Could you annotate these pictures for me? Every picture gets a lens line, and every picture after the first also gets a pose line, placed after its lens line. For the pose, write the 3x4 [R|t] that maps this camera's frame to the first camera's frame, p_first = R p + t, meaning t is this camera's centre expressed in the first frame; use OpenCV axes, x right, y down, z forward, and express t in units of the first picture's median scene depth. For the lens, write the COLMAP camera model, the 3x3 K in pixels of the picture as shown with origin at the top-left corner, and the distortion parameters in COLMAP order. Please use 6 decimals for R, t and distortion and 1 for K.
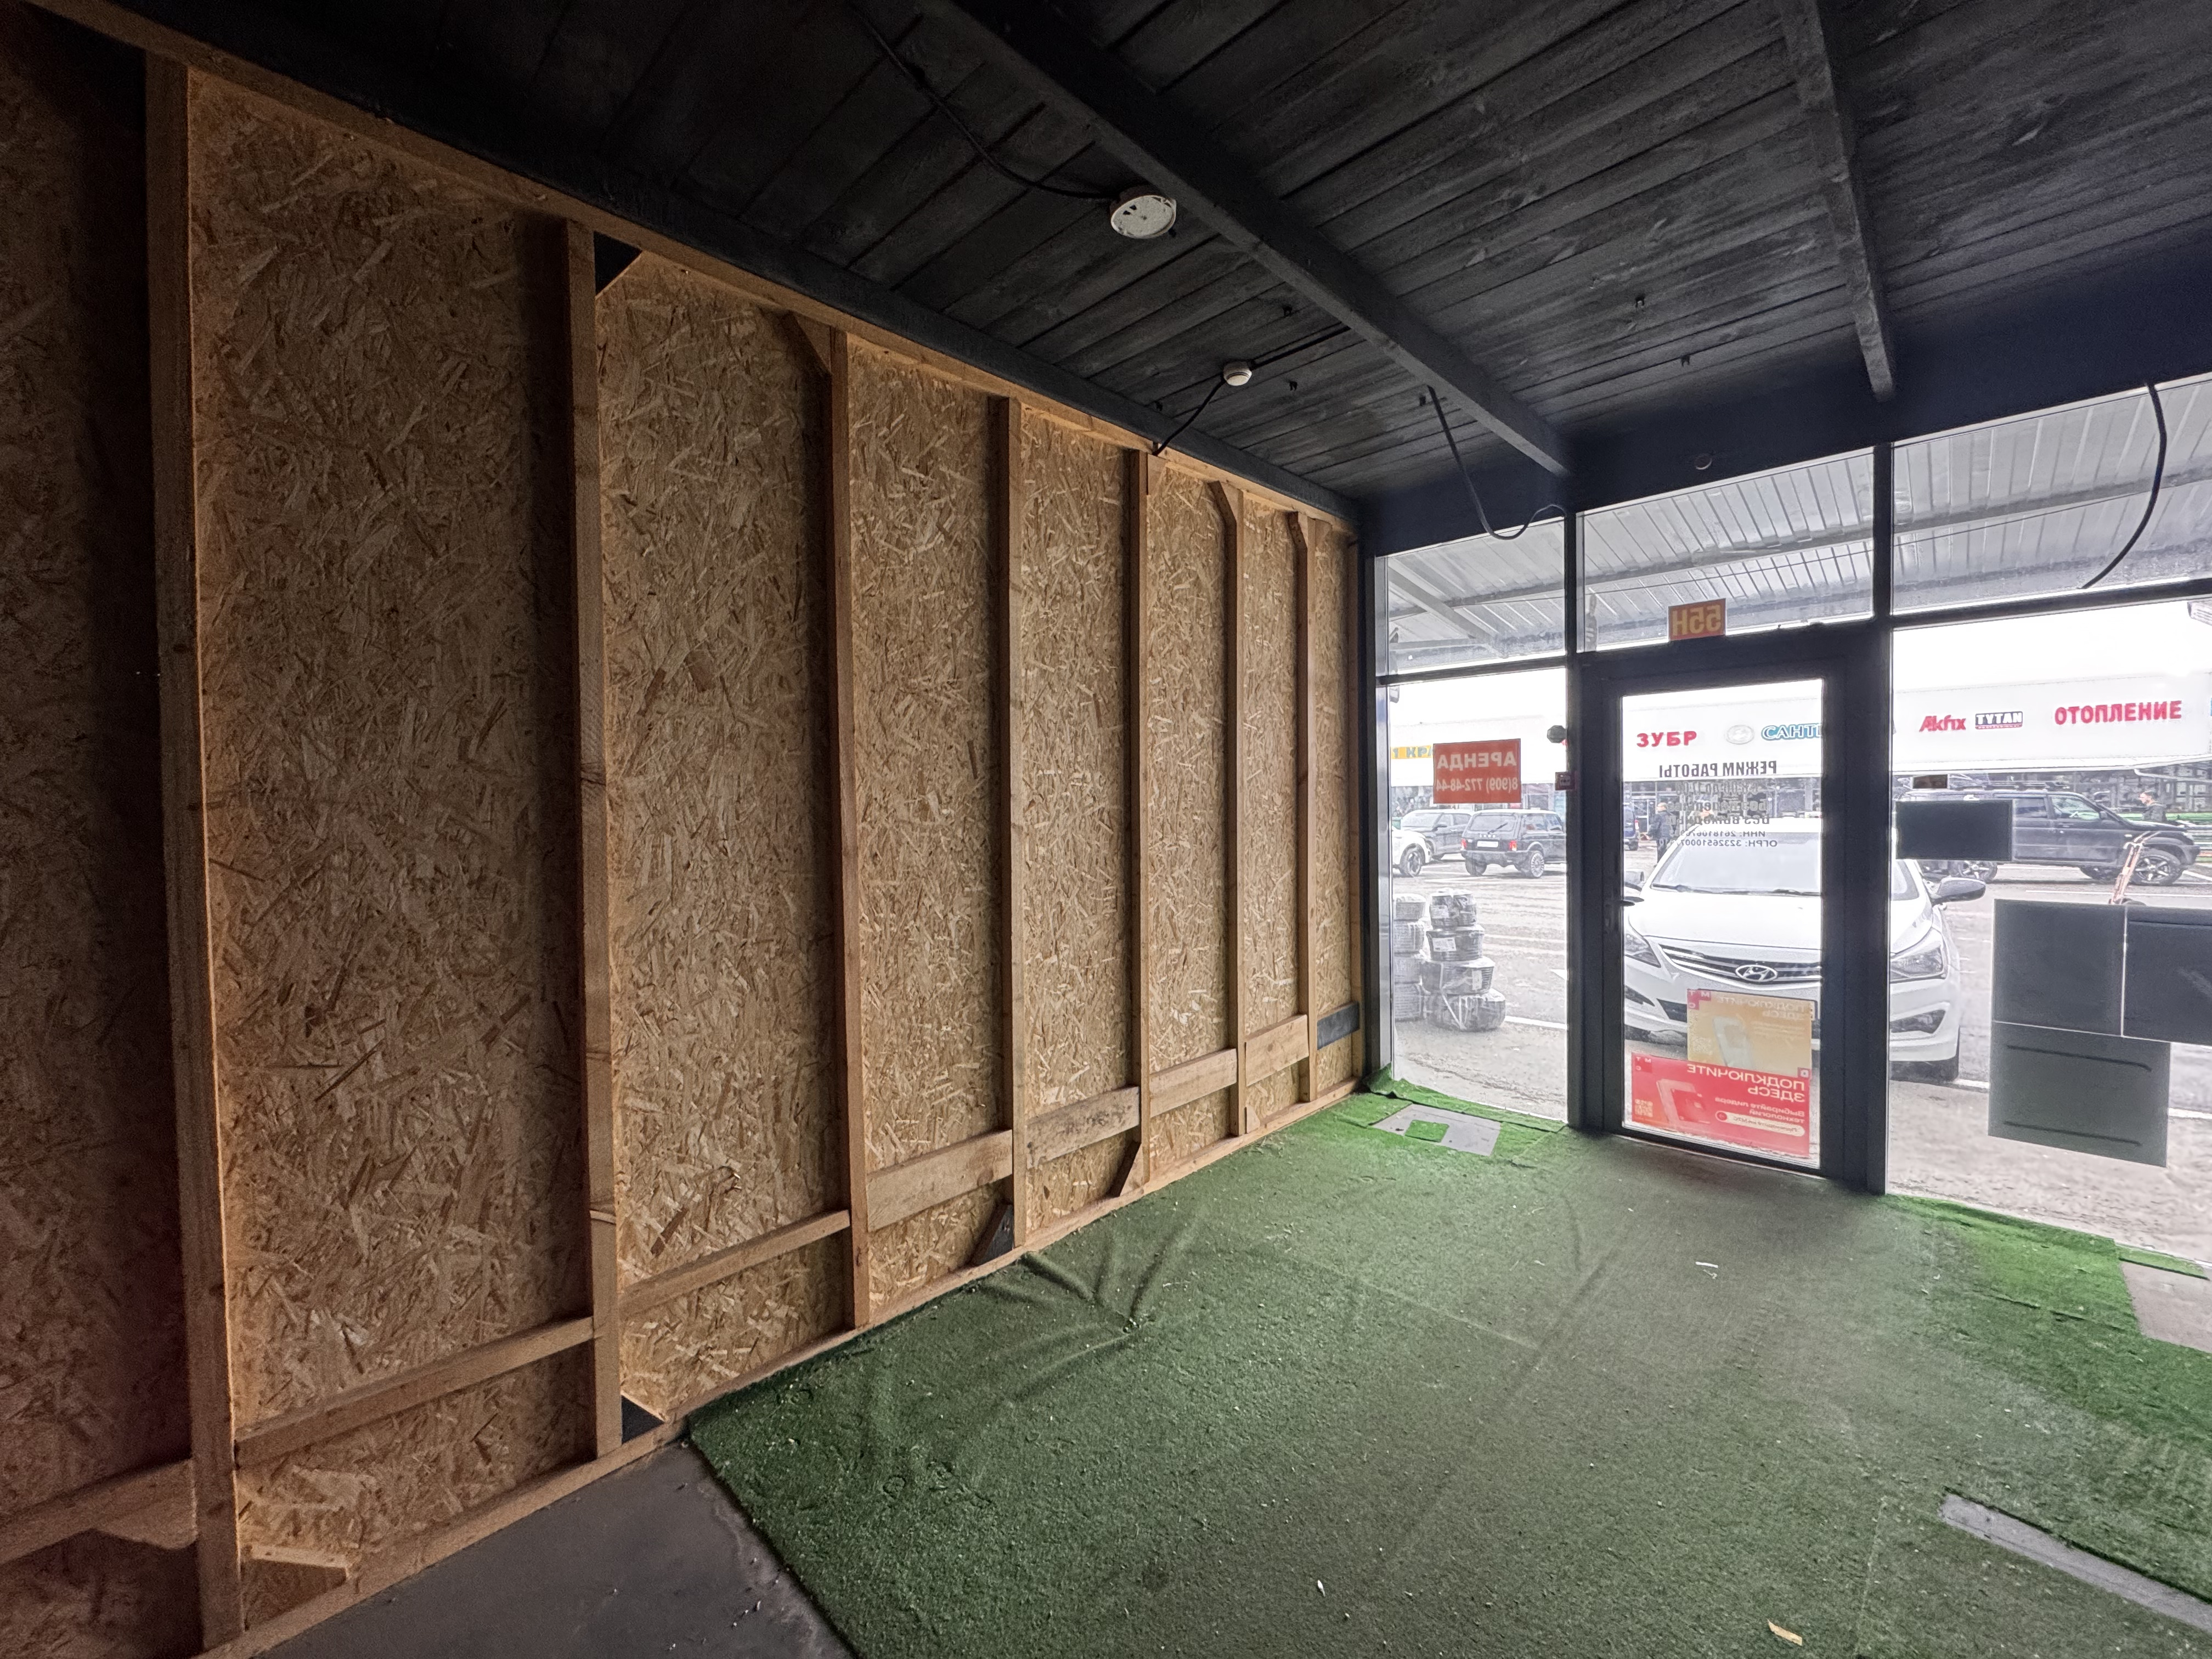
lens RADIAL K [[884.1, 0, 1105.8], [0, 884.1, 831.9], [0, 0, 1]] dist [-0.005188, 0.001515]
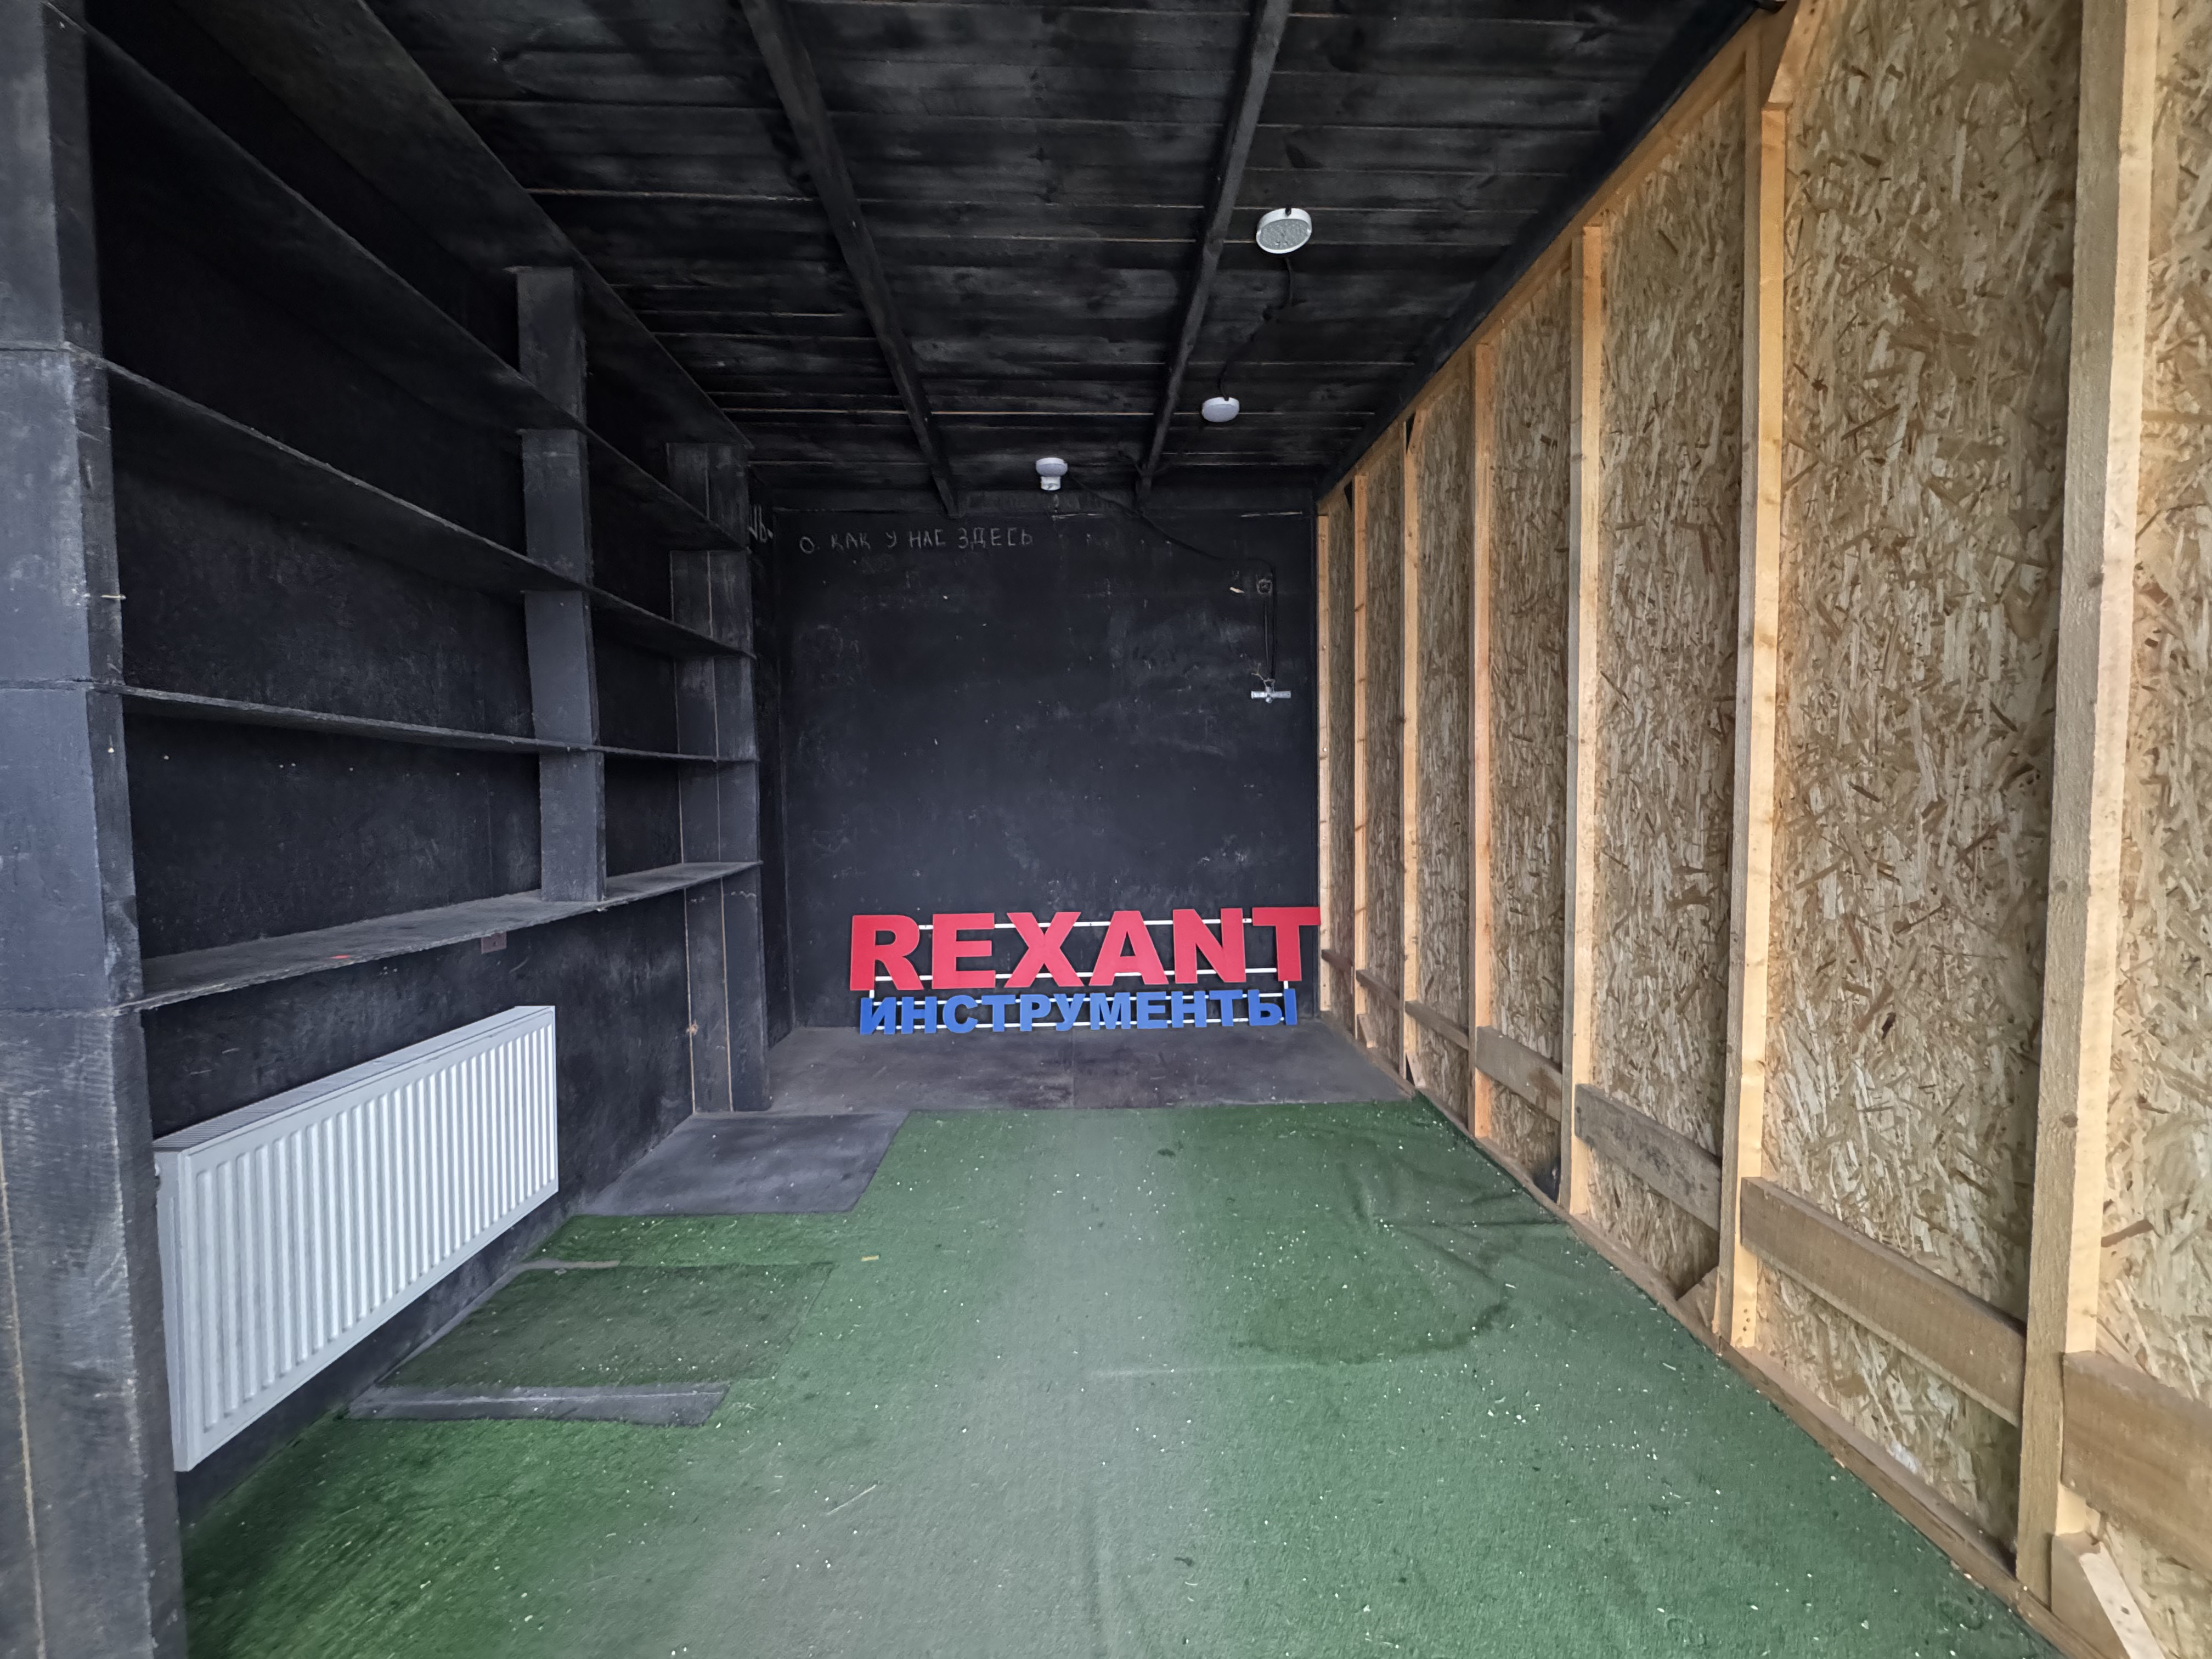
lens RADIAL K [[884.1, 0, 1107.9], [0, 884.1, 813.5], [0, 0, 1]] dist [-0.005188, 0.001515]
pose [[-0.684423, 0.048482, -0.727472, 0.672085], [-0.000298, 0.997768, 0.066775, 0.009446], [0.729085, 0.045919, -0.682881, 0.999675]]
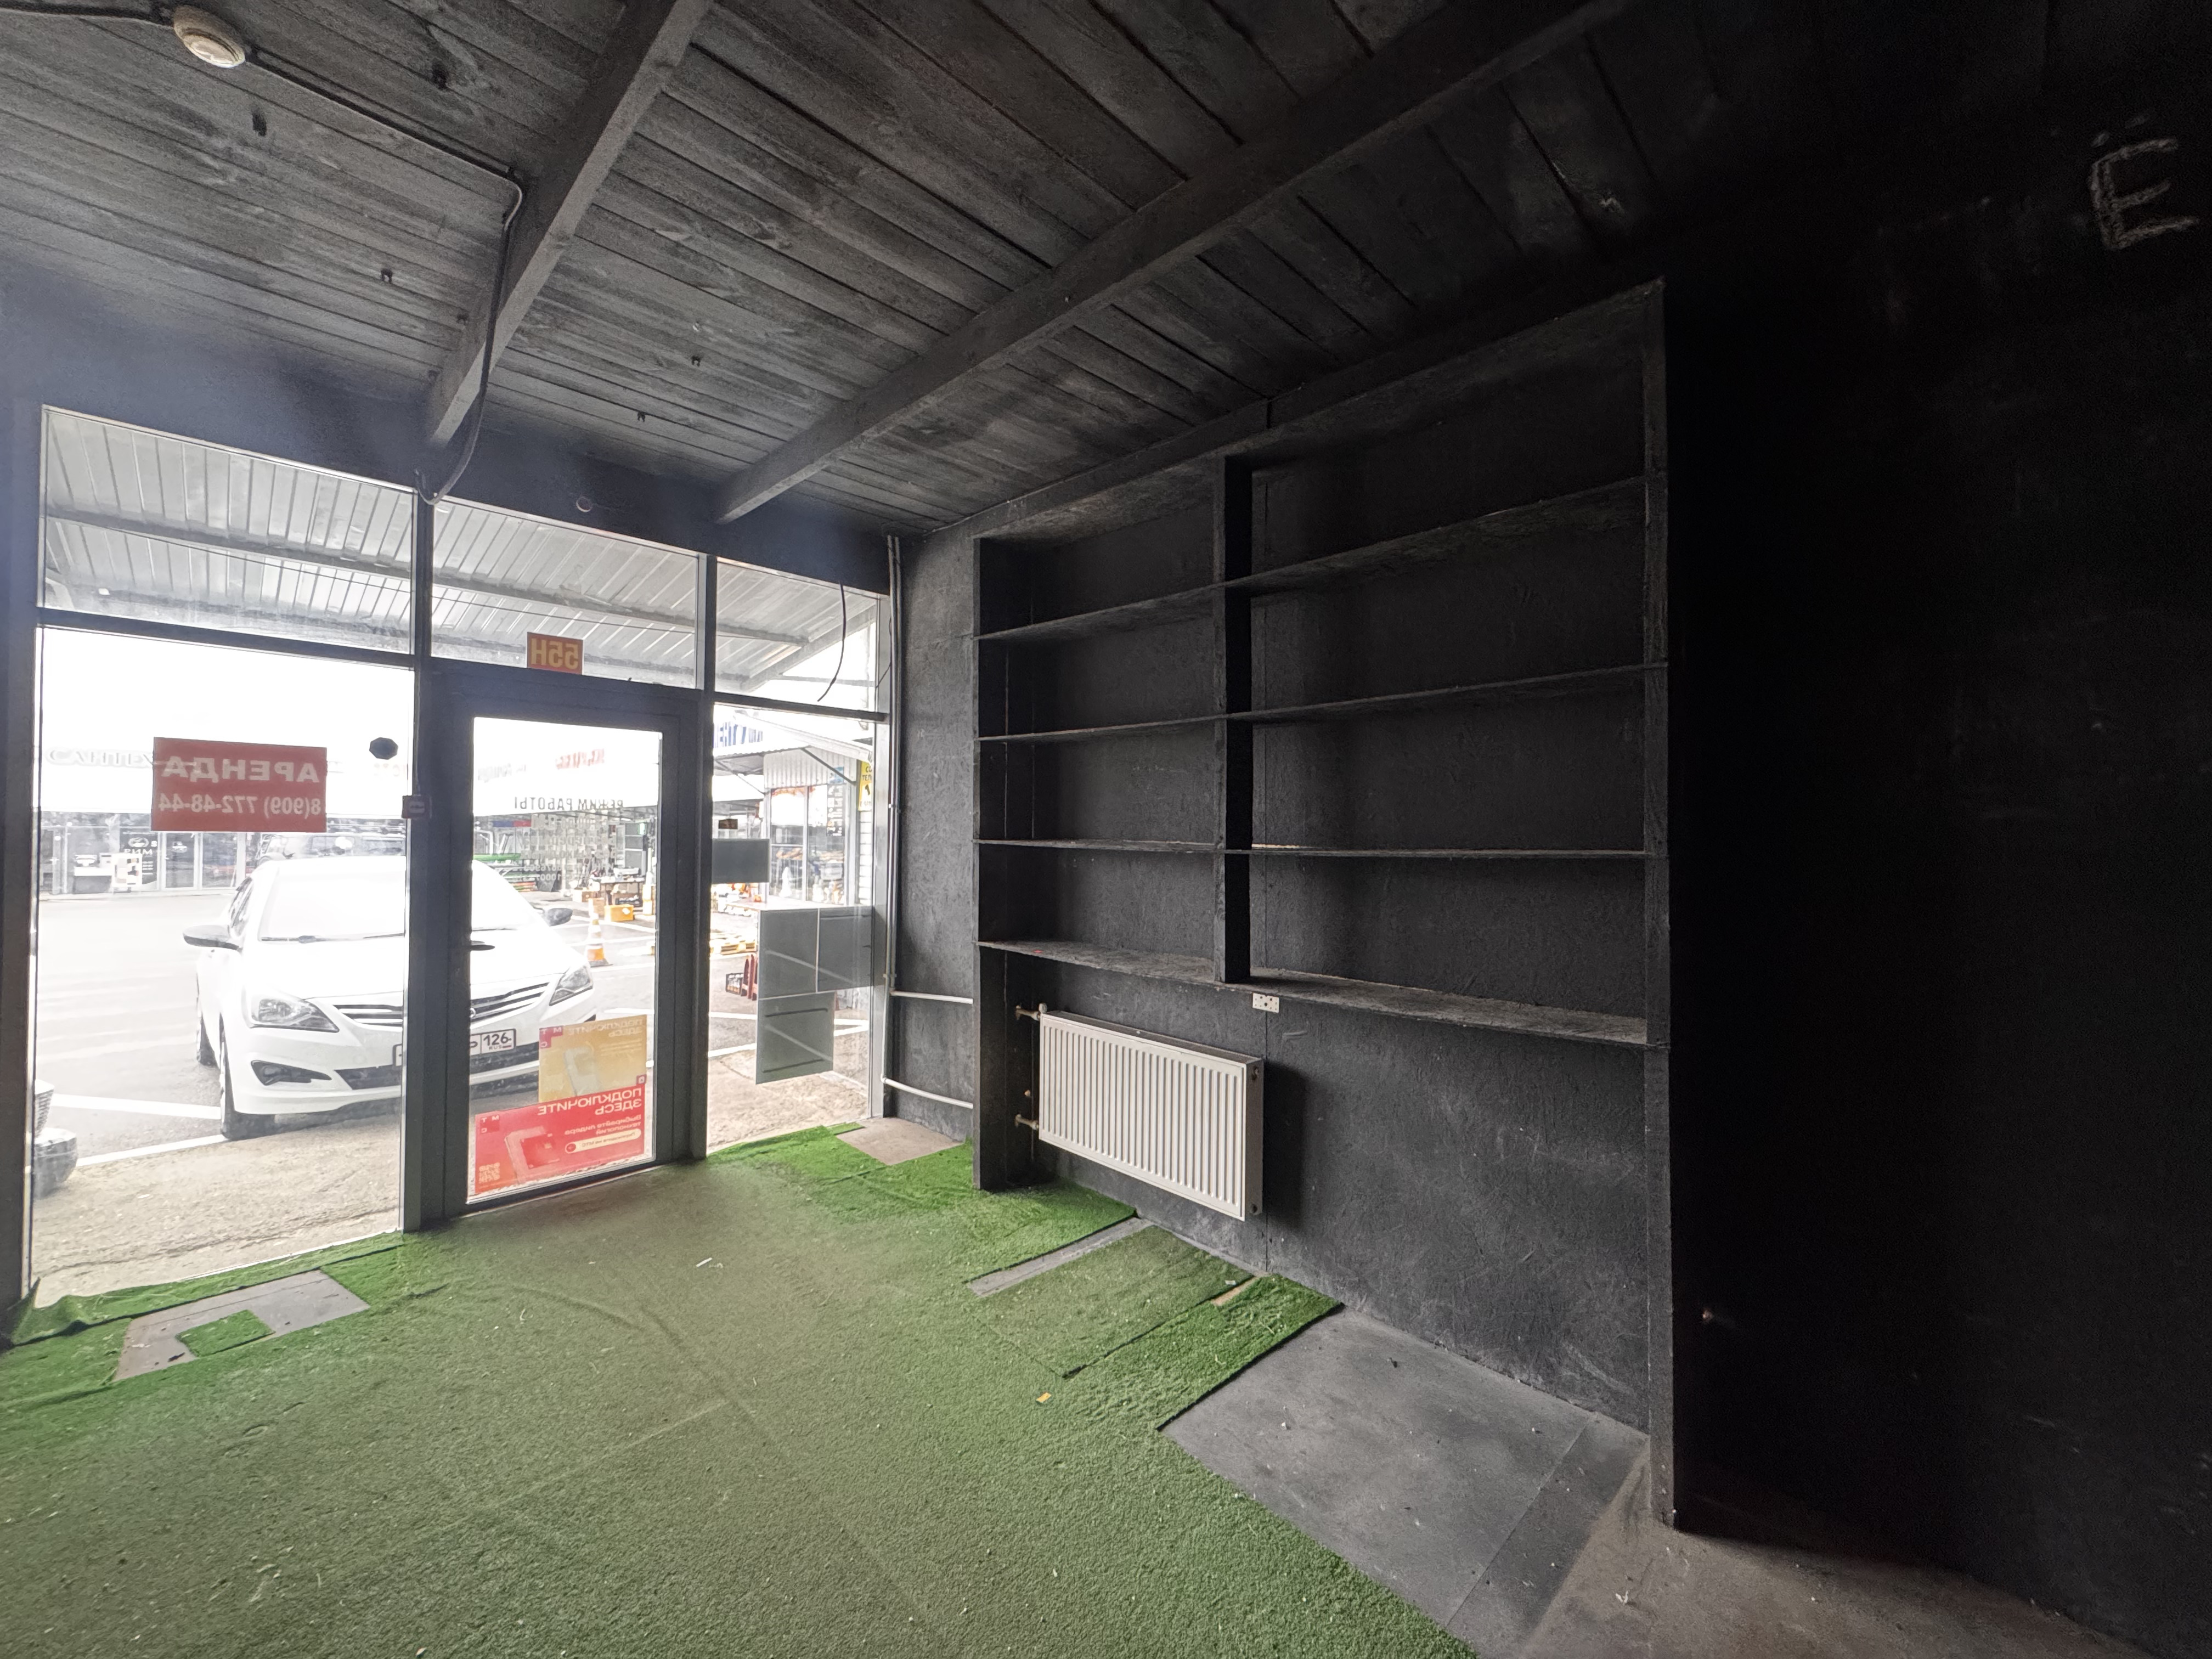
lens RADIAL K [[884.1, 0, 1107.2], [0, 884.1, 829.5], [0, 0, 1]] dist [-0.005188, 0.001515]
pose [[0.012179, 0.028163, 0.999529, -0.314896], [0.024130, 0.999304, -0.028451, 0.002255], [-0.999635, 0.024466, 0.011491, 0.369569]]
